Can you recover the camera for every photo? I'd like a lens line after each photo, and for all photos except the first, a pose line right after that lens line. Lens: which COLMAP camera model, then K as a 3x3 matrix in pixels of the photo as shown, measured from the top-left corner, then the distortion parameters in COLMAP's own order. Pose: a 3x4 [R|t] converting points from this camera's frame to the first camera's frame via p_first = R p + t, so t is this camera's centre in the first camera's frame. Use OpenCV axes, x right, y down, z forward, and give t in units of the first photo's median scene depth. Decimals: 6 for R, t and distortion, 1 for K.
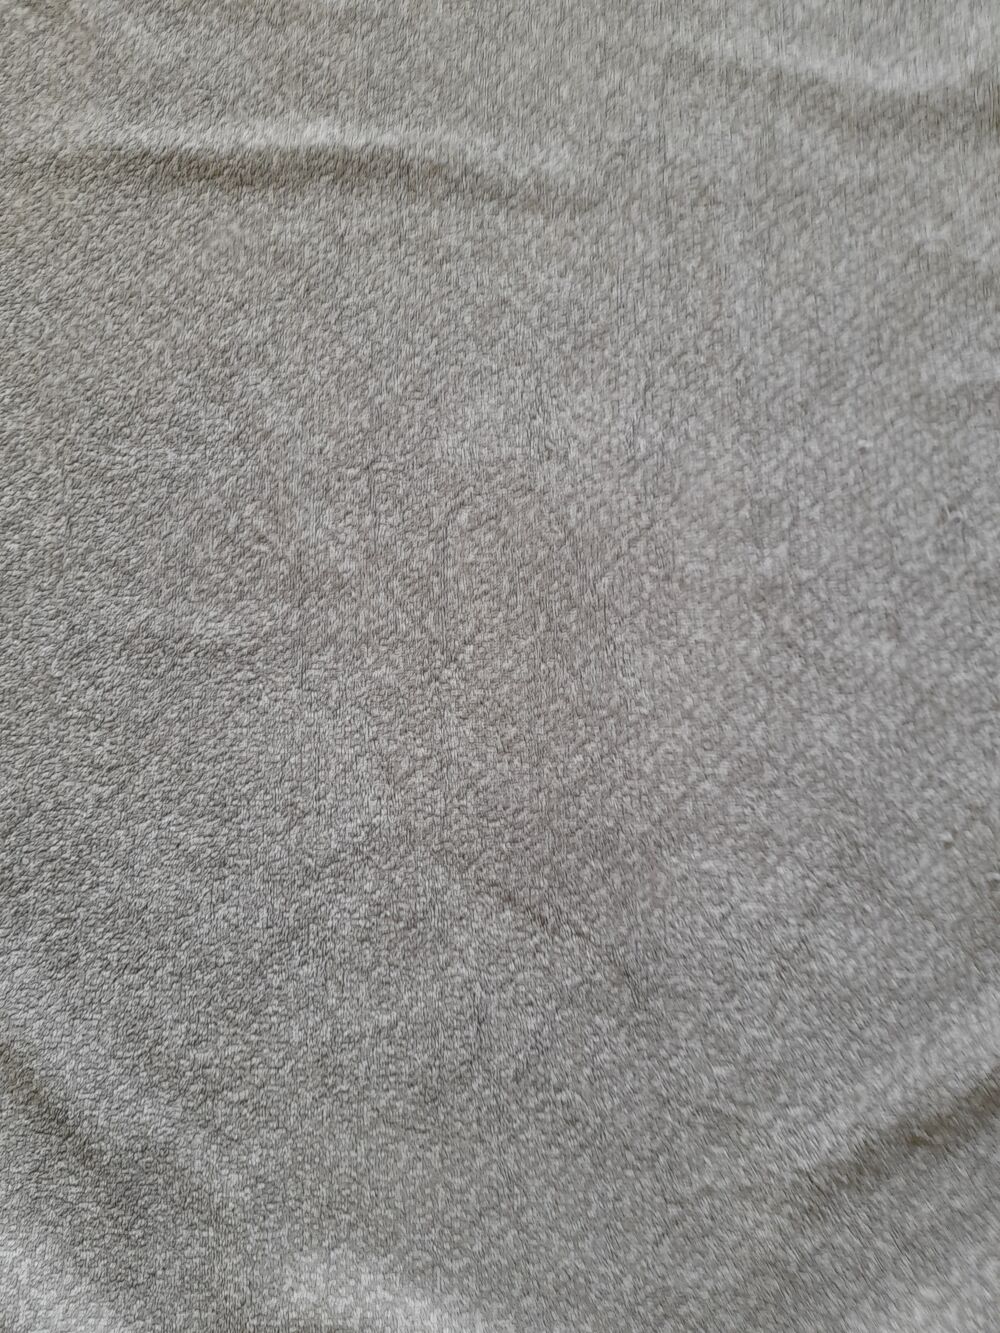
lens RADIAL K [[953.3, 0, 496.3], [0, 953.3, 676.0], [0, 0, 1]] dist [0.011937, -0.008118]
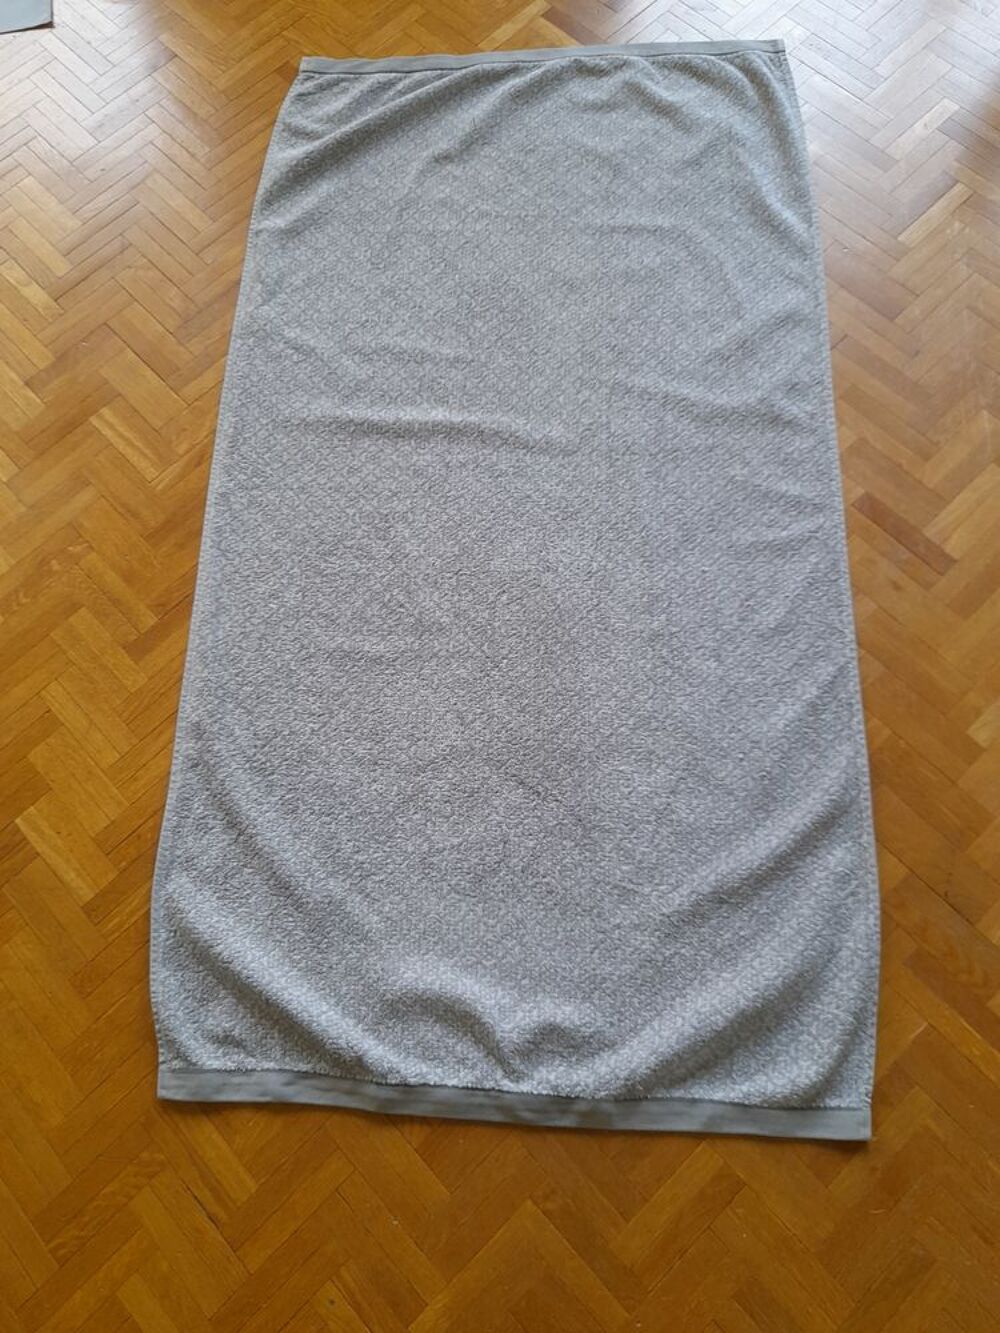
lens RADIAL K [[953.3, 0, 493.5], [0, 953.3, 658.2], [0, 0, 1]] dist [0.011937, -0.008118]
pose [[0.999217, 0.035287, -0.017888, -0.017373], [-0.038172, 0.978726, -0.201592, 0.366611], [0.010394, 0.202117, 0.979306, -0.942628]]
